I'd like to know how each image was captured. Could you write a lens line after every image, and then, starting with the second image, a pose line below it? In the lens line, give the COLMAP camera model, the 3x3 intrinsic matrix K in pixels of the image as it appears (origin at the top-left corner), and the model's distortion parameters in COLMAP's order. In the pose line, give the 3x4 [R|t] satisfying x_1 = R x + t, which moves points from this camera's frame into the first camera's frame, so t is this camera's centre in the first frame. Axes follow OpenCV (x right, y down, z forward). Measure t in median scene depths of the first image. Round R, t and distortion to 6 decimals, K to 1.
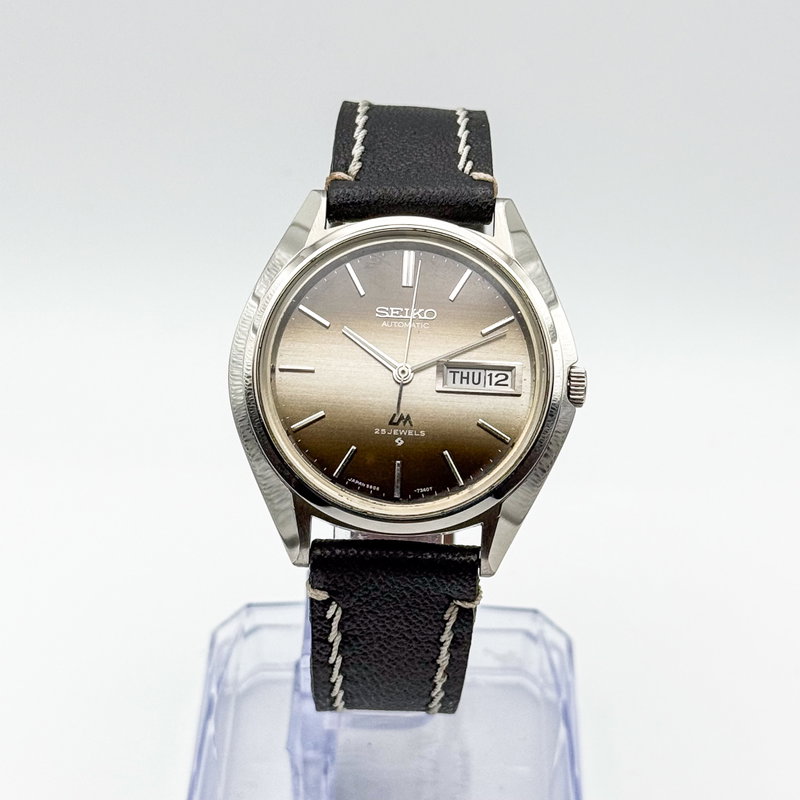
lens RADIAL K [[2310.0, 0, 398.9], [0, 2310.0, 397.9], [0, 0, 1]] dist [0.260929, 0.000000]
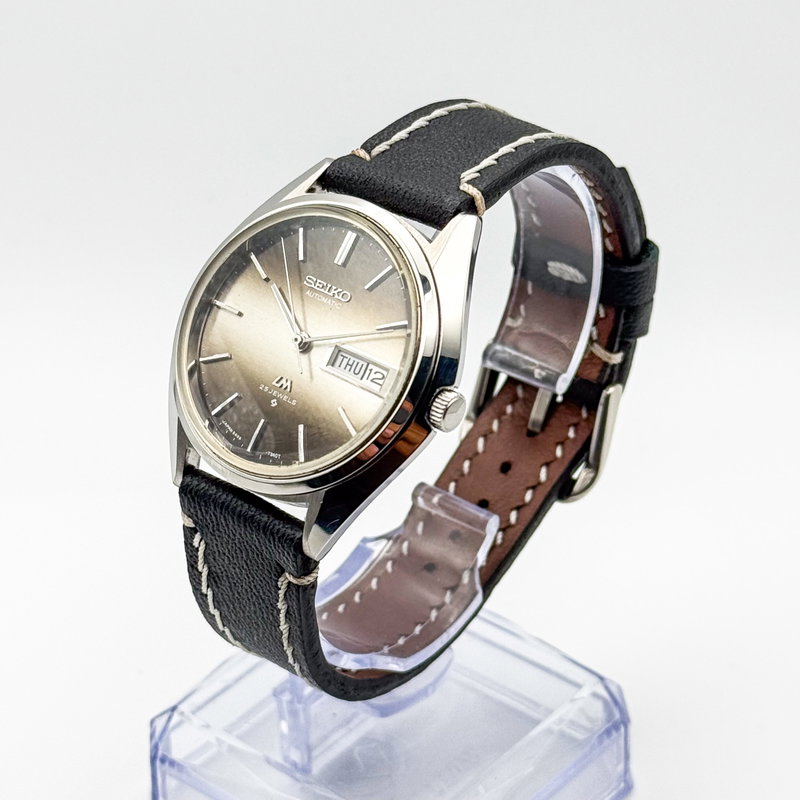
lens RADIAL K [[2310.0, 0, 402.6], [0, 2310.0, 403.0], [0, 0, 1]] dist [0.260929, 0.000000]
pose [[0.779961, 0.307933, -0.544828, 0.601304], [-0.321120, 0.944149, 0.073919, -0.075014], [0.537161, 0.117301, 0.835283, 0.166664]]
